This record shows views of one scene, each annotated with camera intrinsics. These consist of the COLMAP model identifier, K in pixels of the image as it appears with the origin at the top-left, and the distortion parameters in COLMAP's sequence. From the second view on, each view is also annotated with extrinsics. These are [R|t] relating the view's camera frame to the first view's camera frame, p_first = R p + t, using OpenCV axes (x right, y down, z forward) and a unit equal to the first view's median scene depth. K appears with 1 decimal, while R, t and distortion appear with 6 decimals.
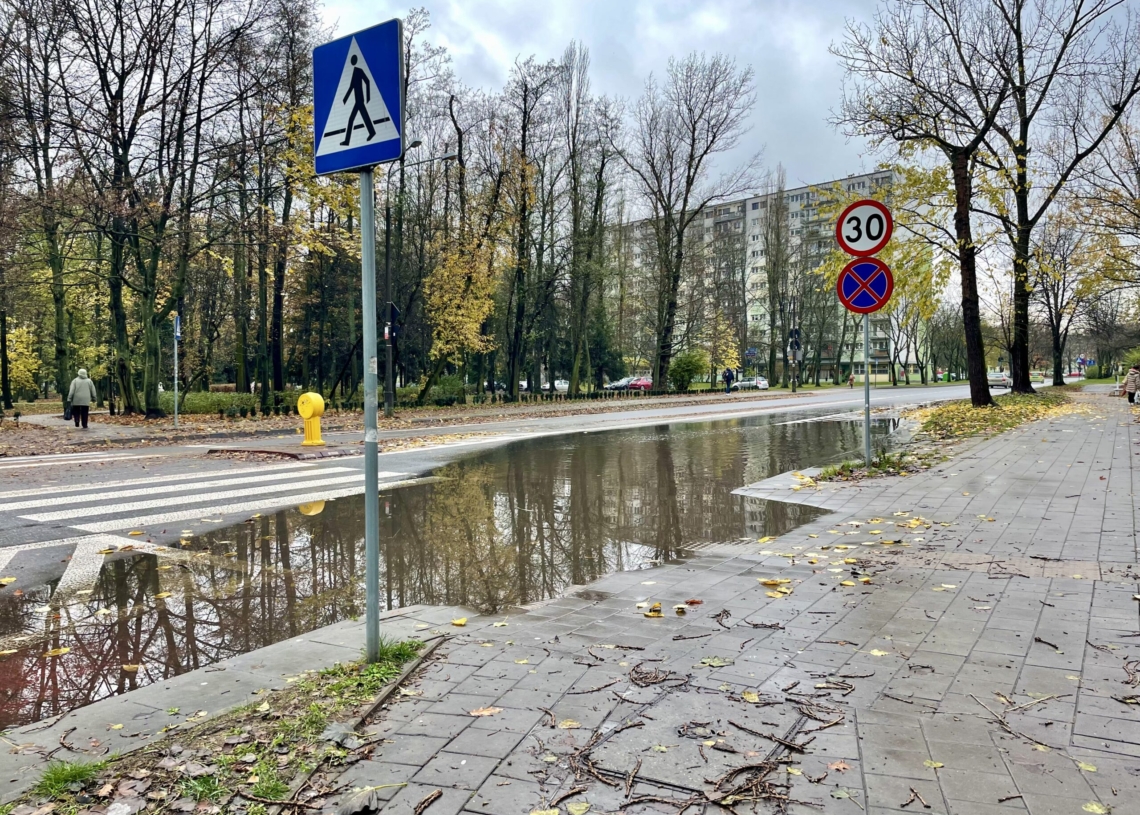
lens RADIAL K [[850.0, 0, 570.0], [0, 850.0, 407.5], [0, 0, 1]] dist [0.094957, -0.150056]
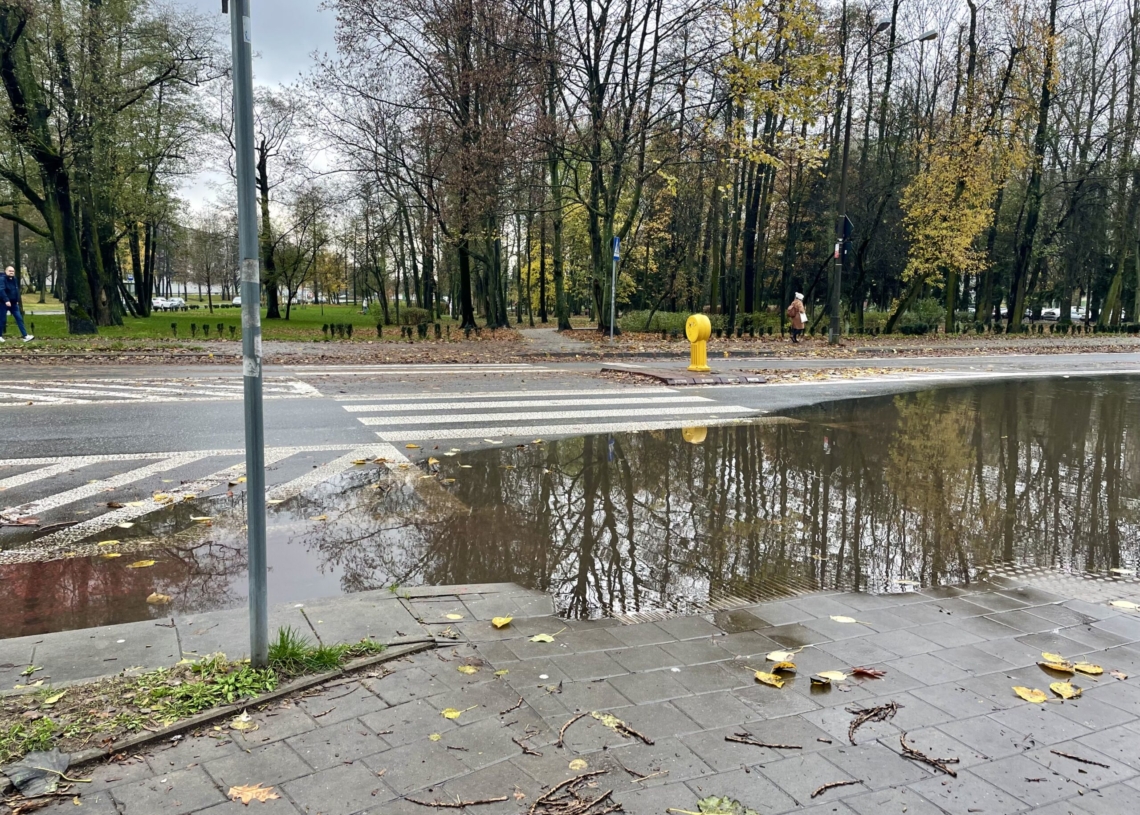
lens RADIAL K [[850.0, 0, 570.0], [0, 850.0, 407.5], [0, 0, 1]] dist [0.094957, -0.150056]
pose [[0.832499, 0.087894, -0.547010, 0.049557], [-0.038913, 0.994173, 0.100523, -0.002166], [0.552658, -0.062399, 0.831069, 0.066677]]
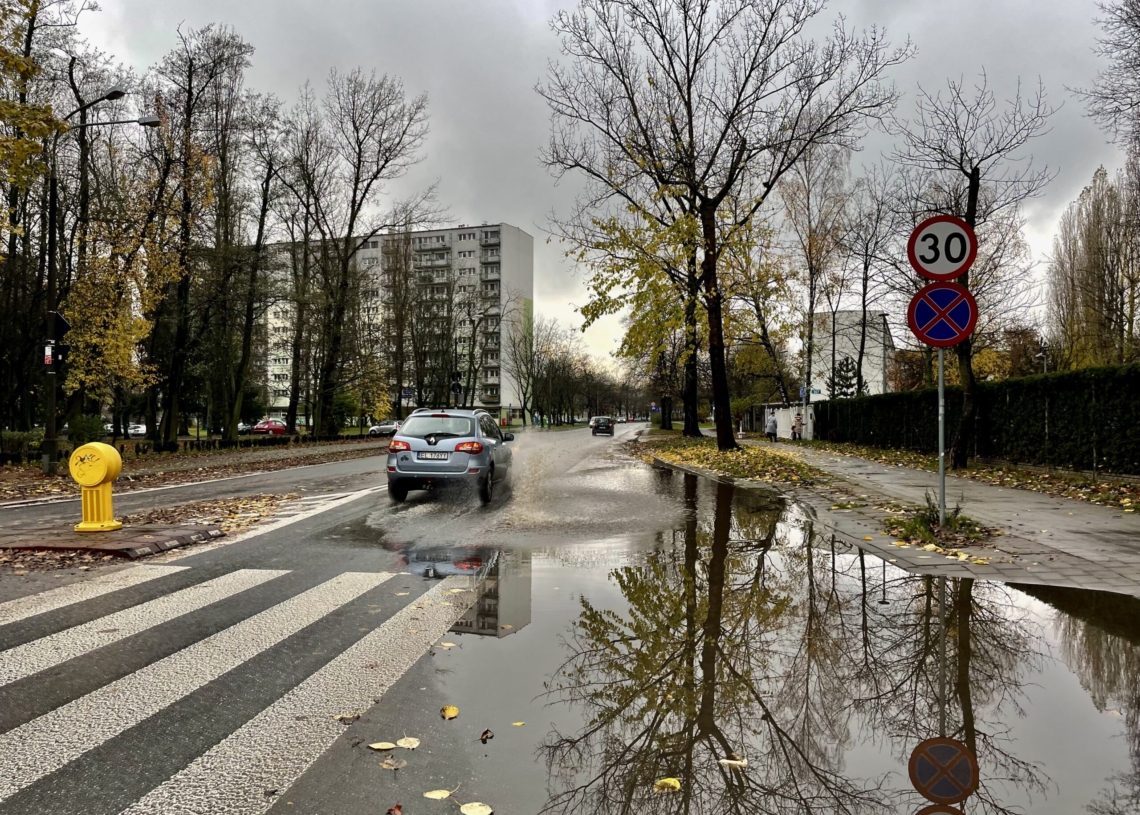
lens RADIAL K [[850.0, 0, 570.0], [0, 850.0, 407.5], [0, 0, 1]] dist [0.094957, -0.150056]
pose [[0.875808, 0.010388, 0.482548, -0.148613], [0.014703, 0.998730, -0.048186, -0.003688], [-0.482436, 0.049296, 0.874543, 0.154057]]
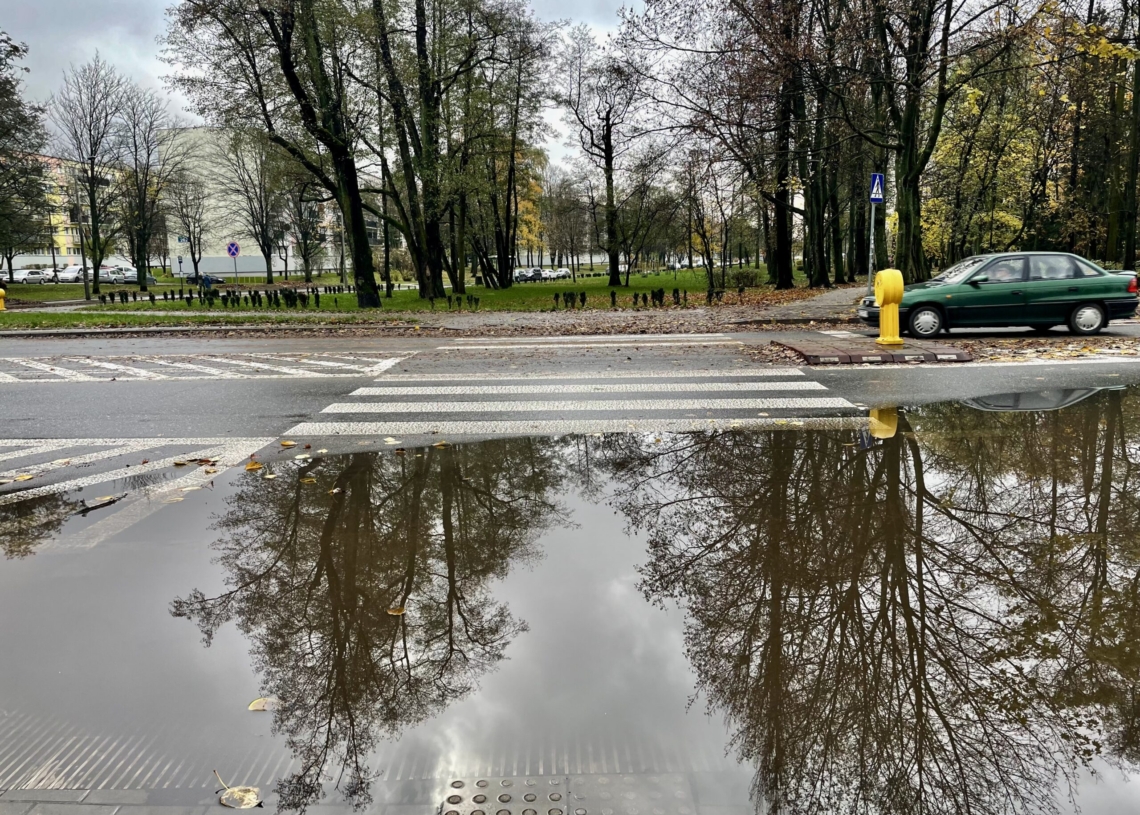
lens RADIAL K [[850.5, 0, 570.0], [0, 850.5, 407.5], [0, 0, 1]] dist [0.087855, -0.002713]
pose [[0.499882, 0.136050, -0.855341, 0.094582], [-0.003716, 0.987913, 0.154965, -0.006828], [0.866085, -0.074286, 0.494346, 0.199856]]
